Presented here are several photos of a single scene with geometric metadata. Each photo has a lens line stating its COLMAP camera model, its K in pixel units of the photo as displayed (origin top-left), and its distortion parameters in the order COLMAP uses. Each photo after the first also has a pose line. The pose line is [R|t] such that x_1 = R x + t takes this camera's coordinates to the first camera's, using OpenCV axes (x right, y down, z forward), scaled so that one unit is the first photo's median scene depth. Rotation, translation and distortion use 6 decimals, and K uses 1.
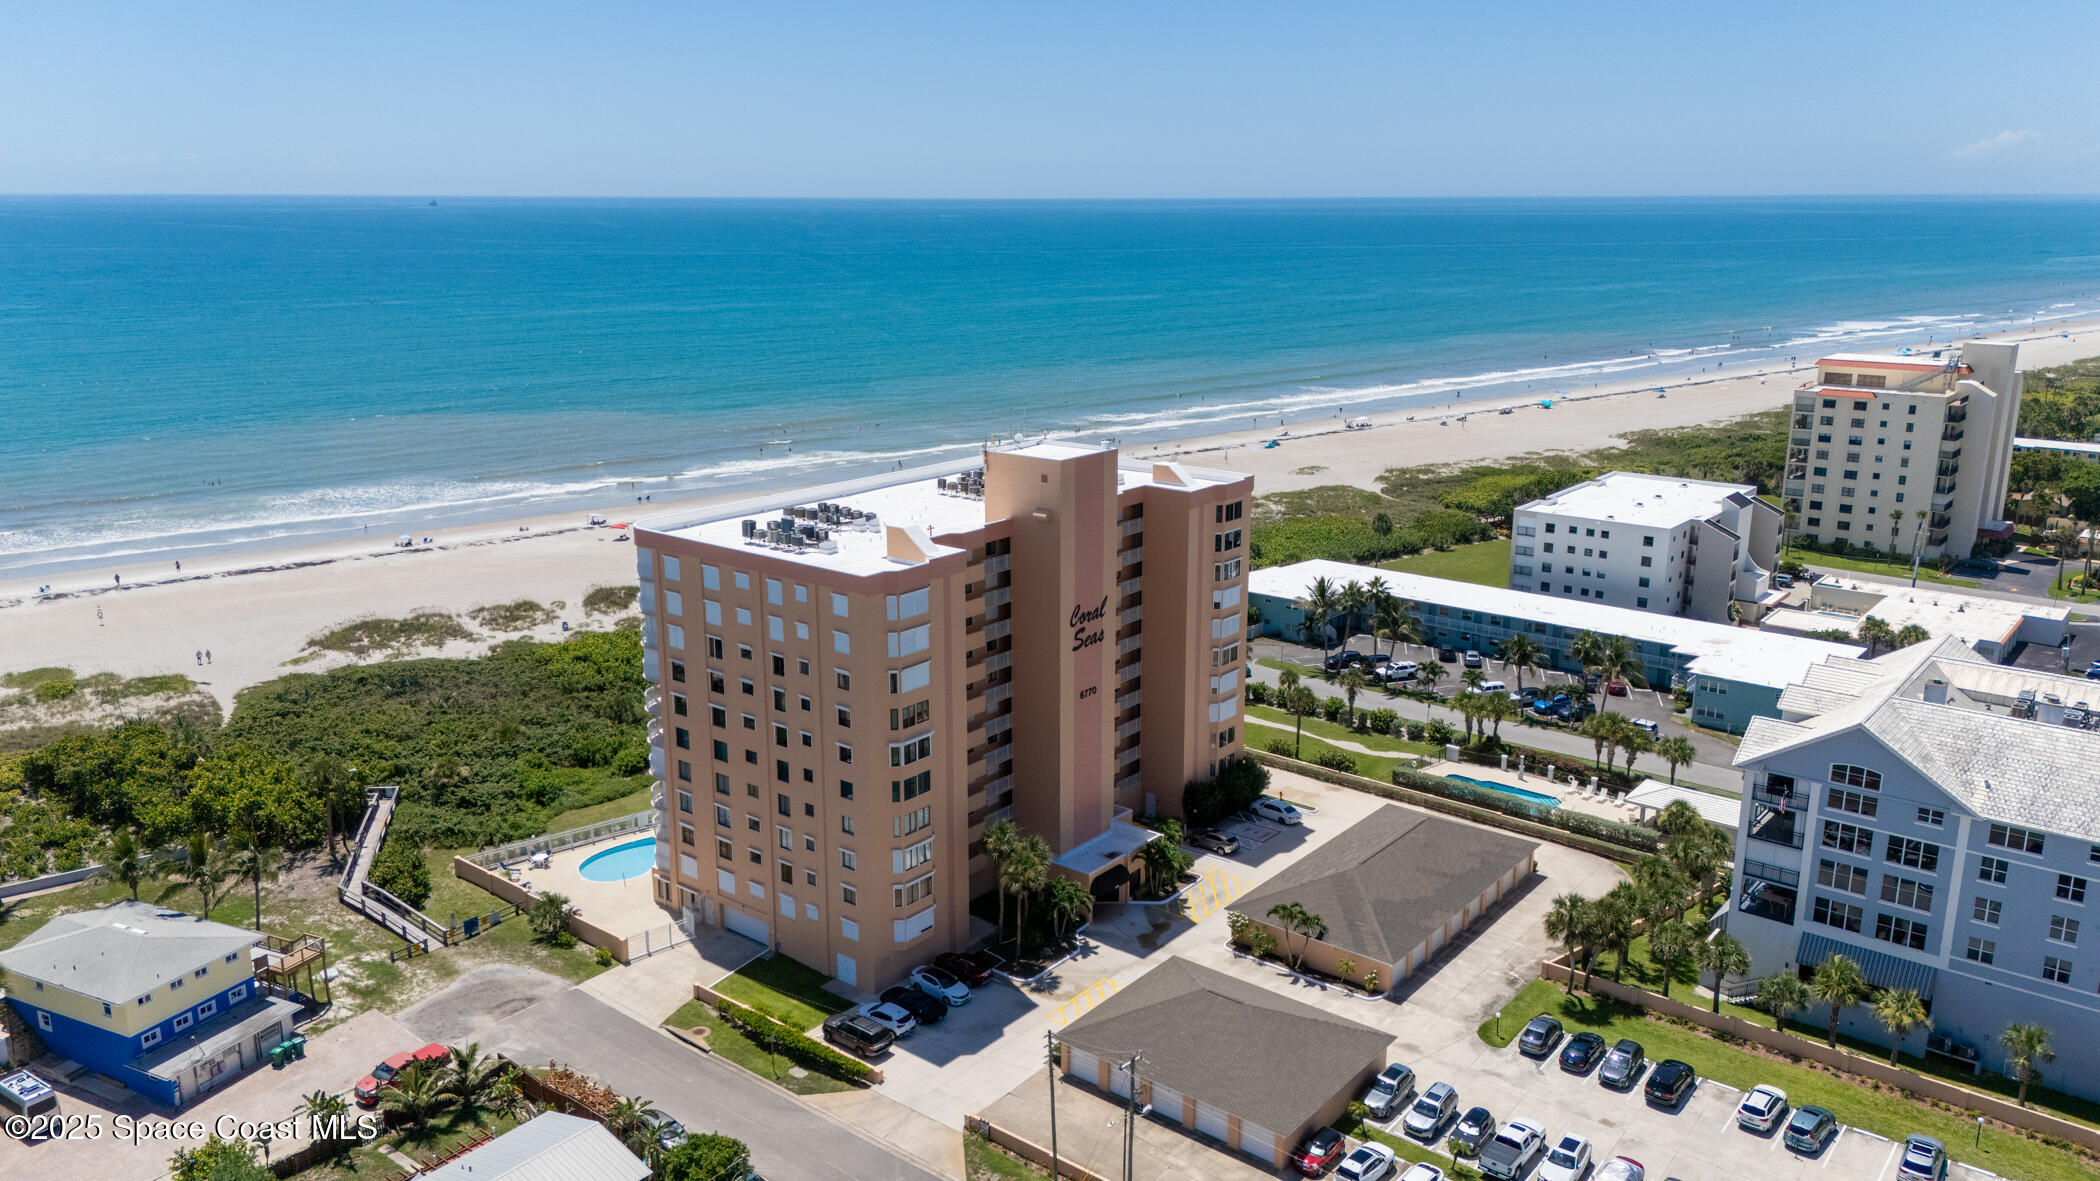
lens RADIAL K [[1548.0, 0, 1057.6], [0, 1548.0, 582.4], [0, 0, 1]] dist [0.072026, -0.081076]
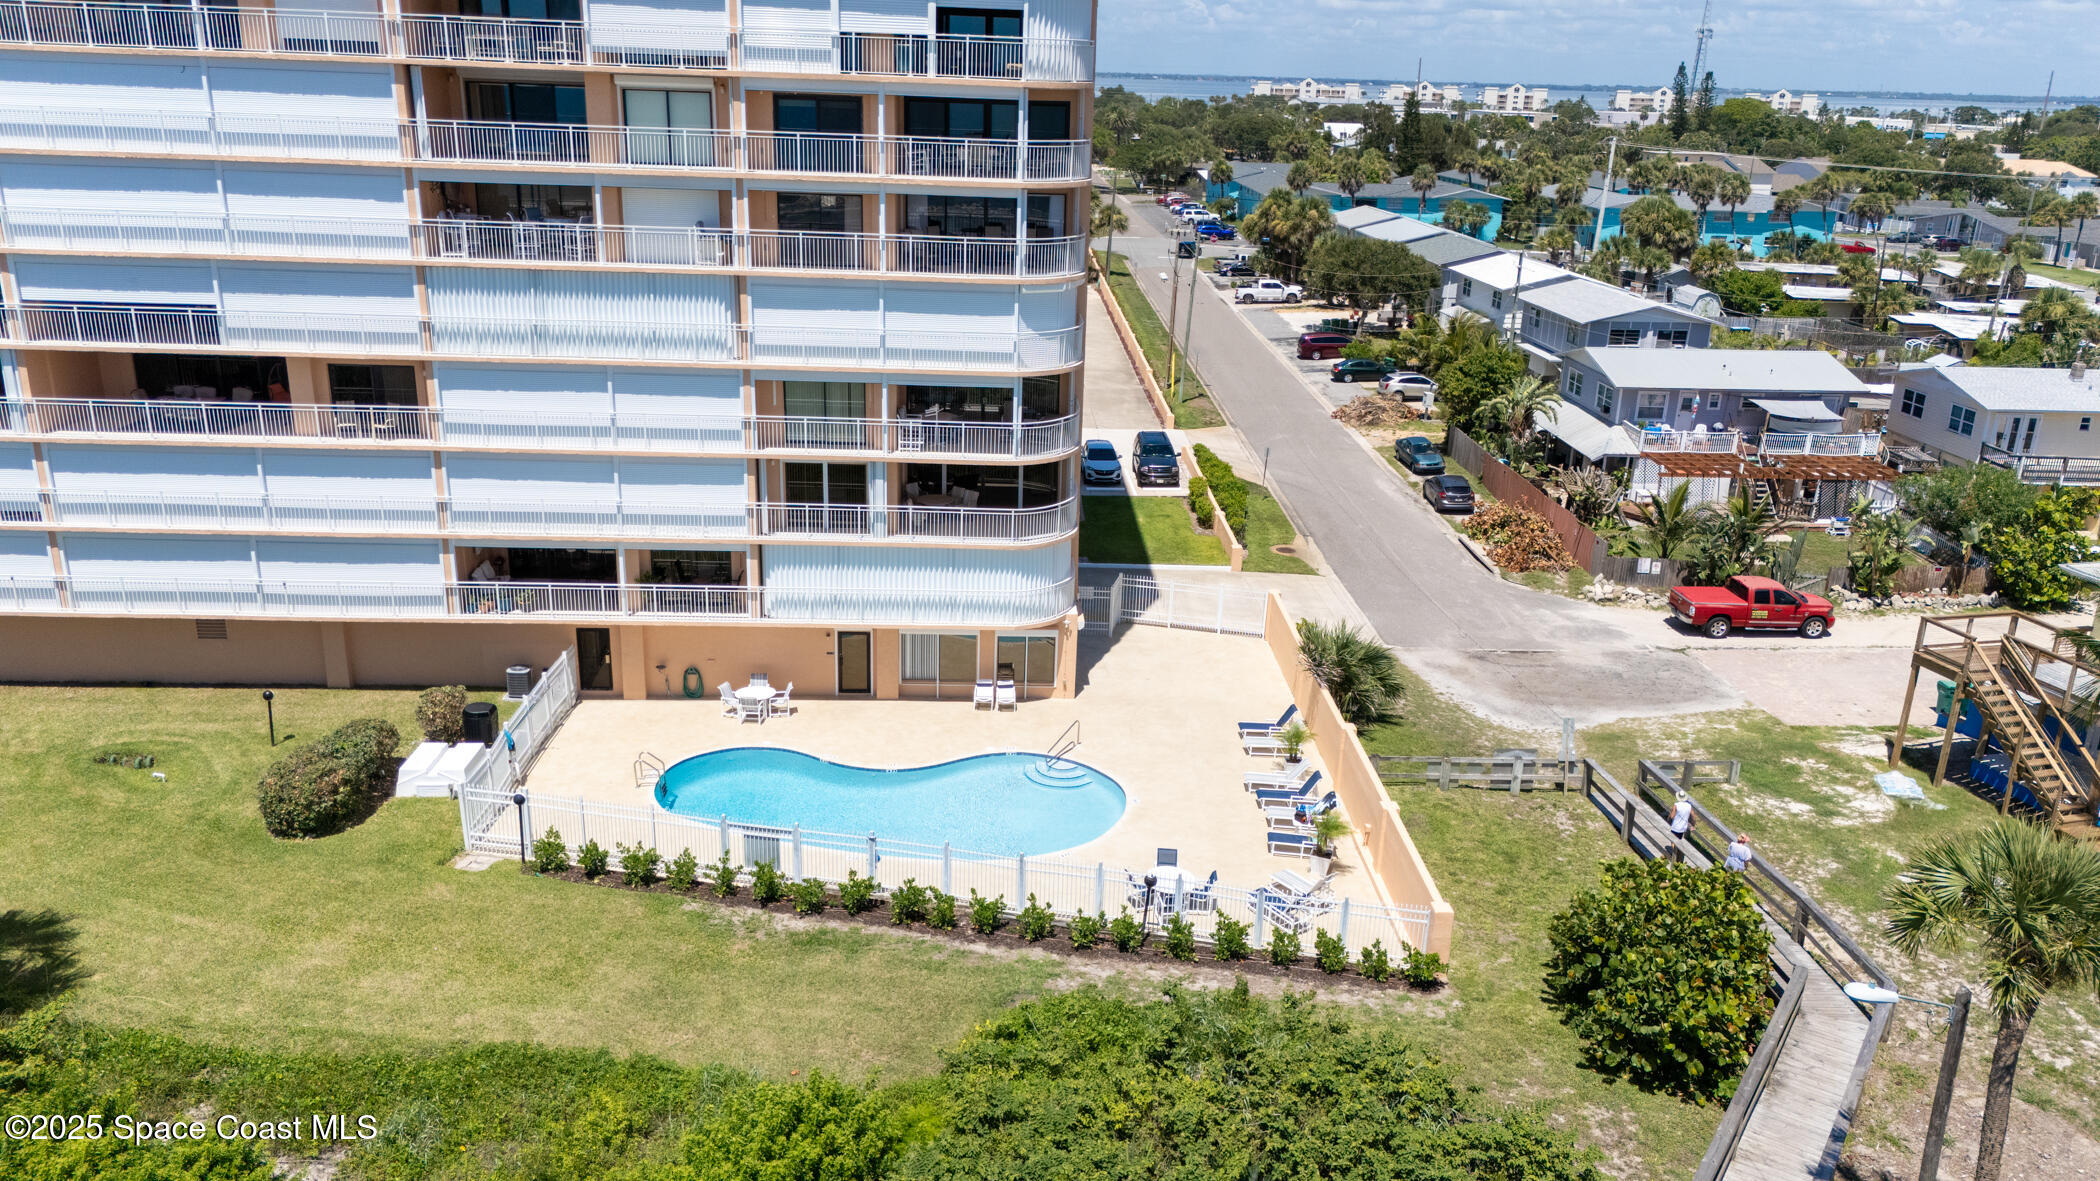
lens RADIAL K [[1548.0, 0, 1057.6], [0, 1548.0, 582.4], [0, 0, 1]] dist [0.072026, -0.081076]
pose [[-0.652455, -0.255444, 0.713478, -0.528521], [0.153533, 0.877398, 0.454533, -0.004026], [-0.742112, 0.406105, -0.533244, 1.193876]]
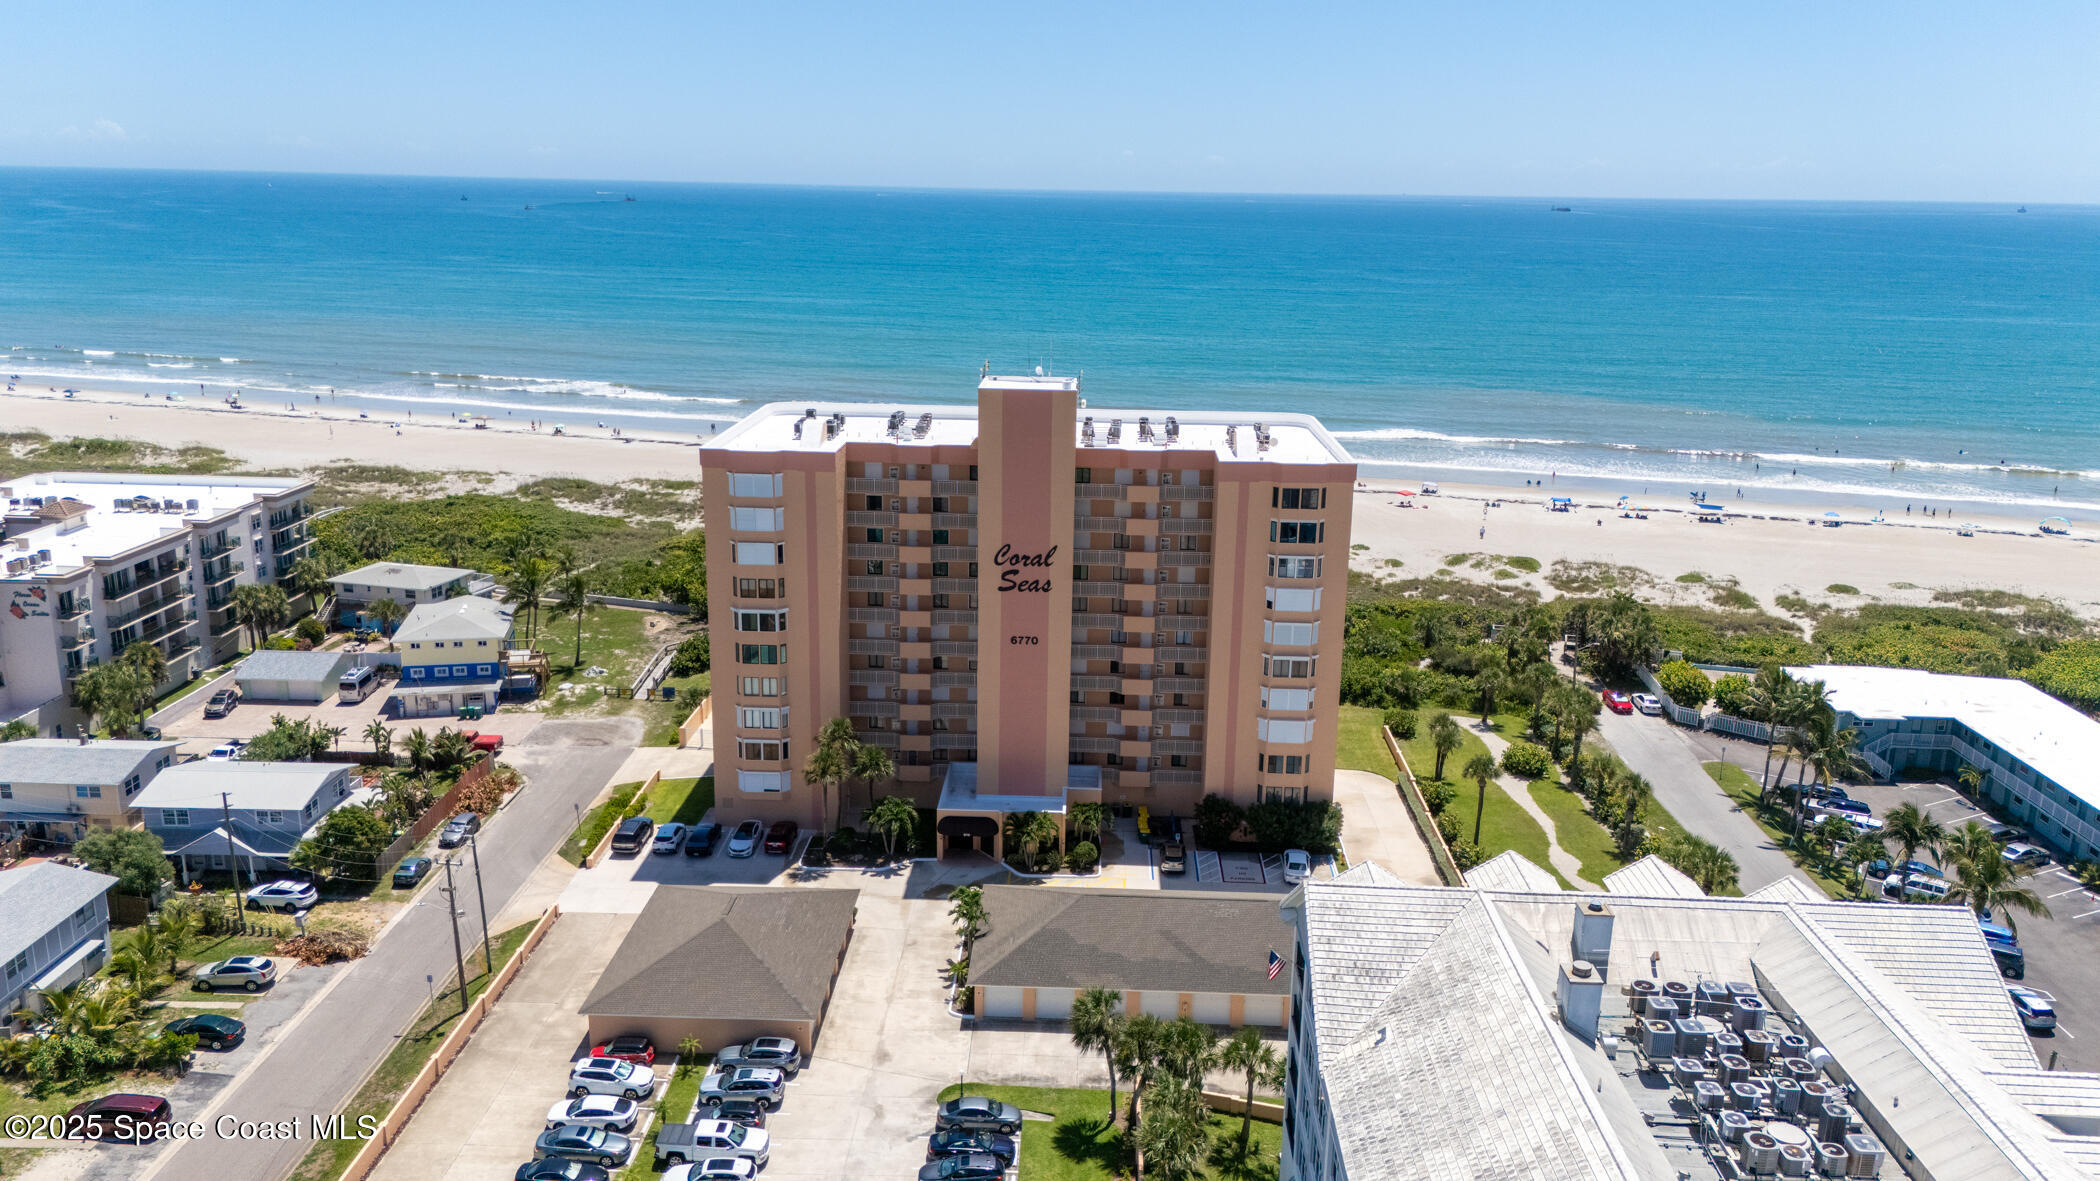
lens RADIAL K [[1548.0, 0, 1057.6], [0, 1548.0, 582.4], [0, 0, 1]] dist [0.072026, -0.081076]
pose [[0.599692, 0.207444, -0.772875, 0.758445], [-0.211289, 0.972588, 0.097104, -0.060714], [0.771833, 0.105067, 0.627084, 0.405764]]
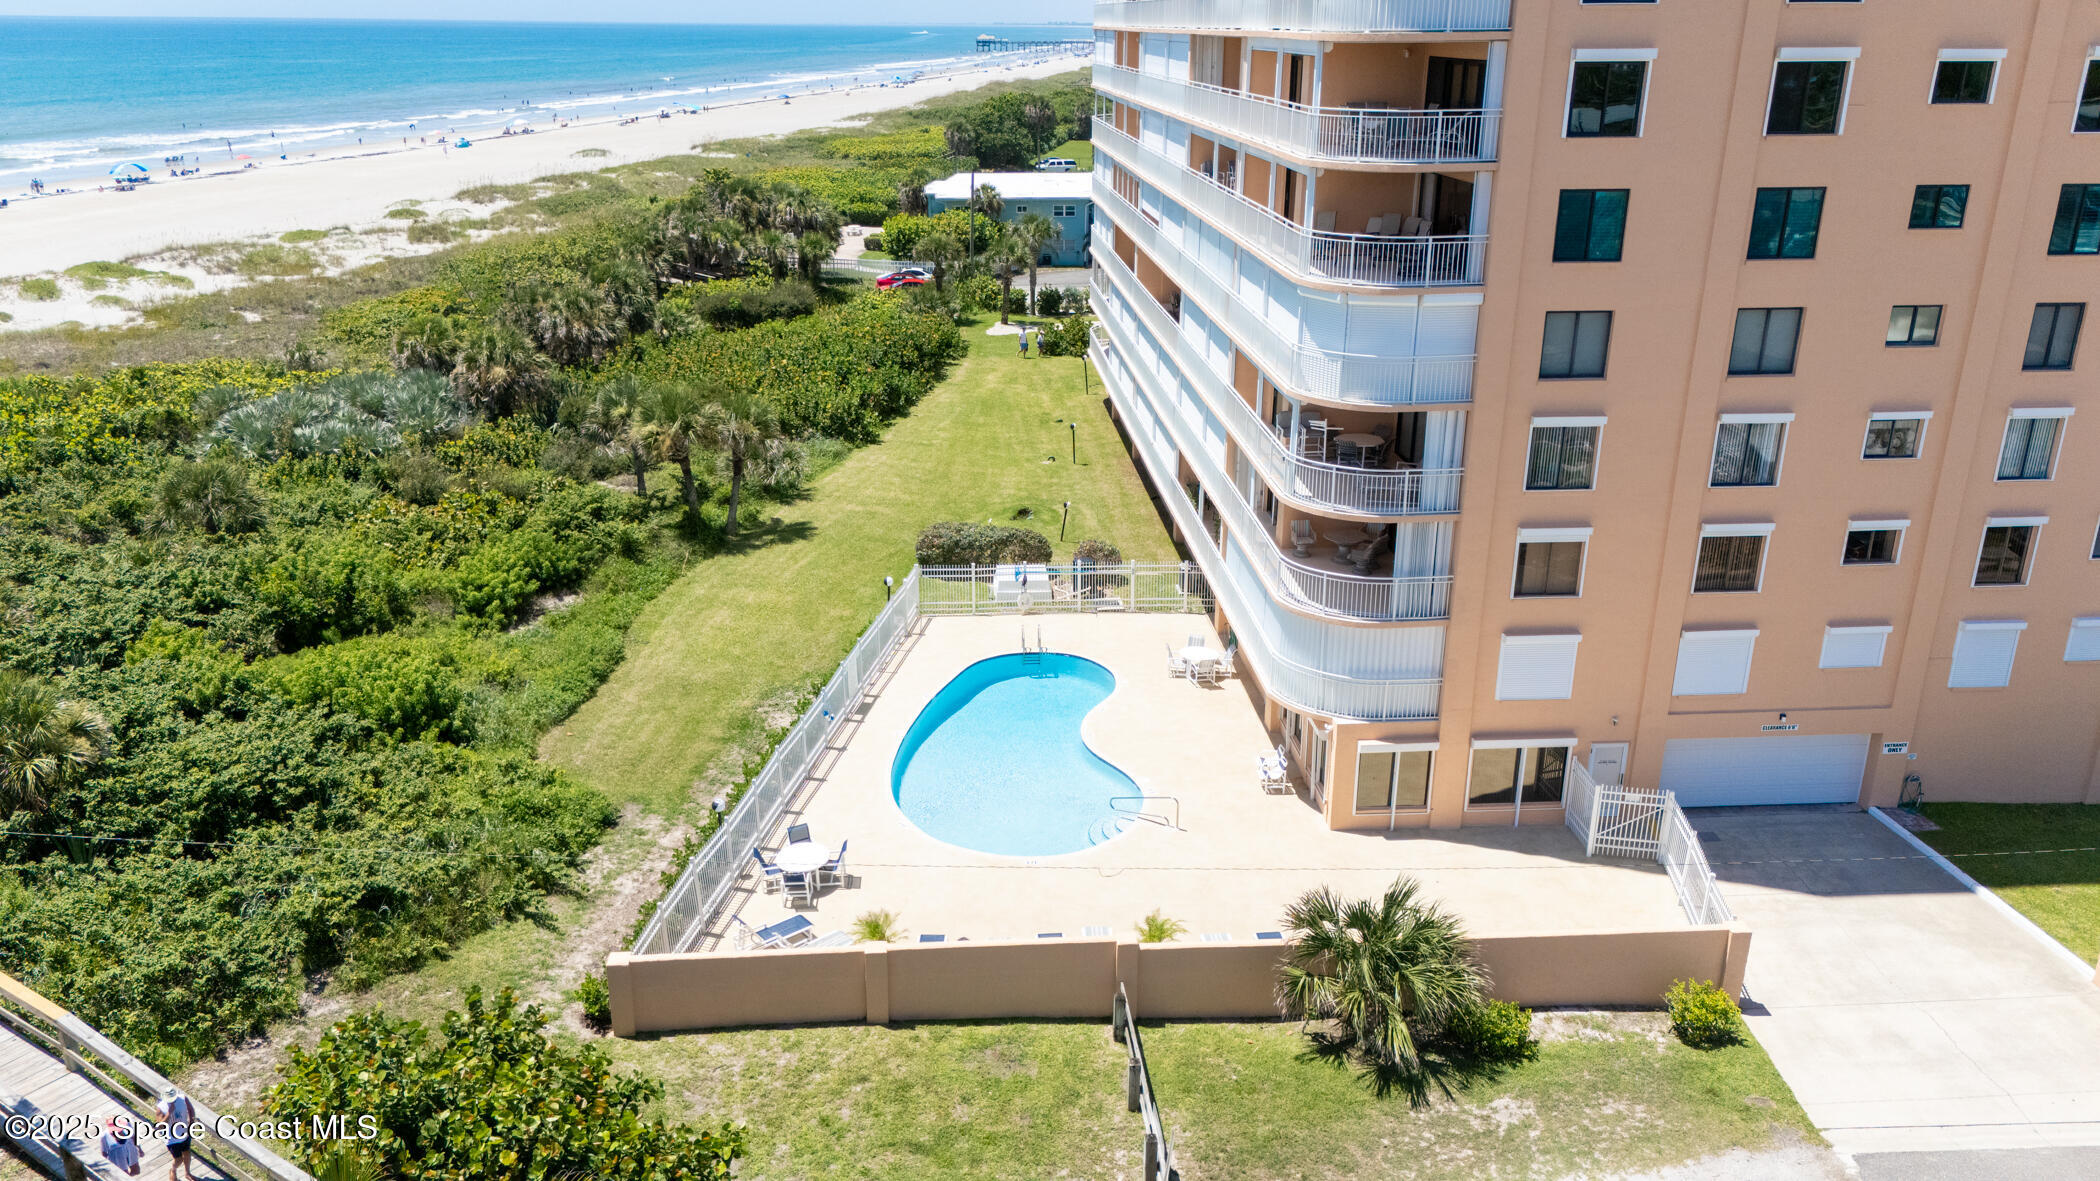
lens RADIAL K [[1540.0, 0, 1047.5], [0, 1540.0, 594.5], [0, 0, 1]] dist [0.089870, -0.161219]
pose [[0.729607, -0.237383, 0.641344, -0.484883], [0.165701, 0.971240, 0.170984, 0.094765], [-0.663488, -0.018480, 0.747959, 0.799650]]
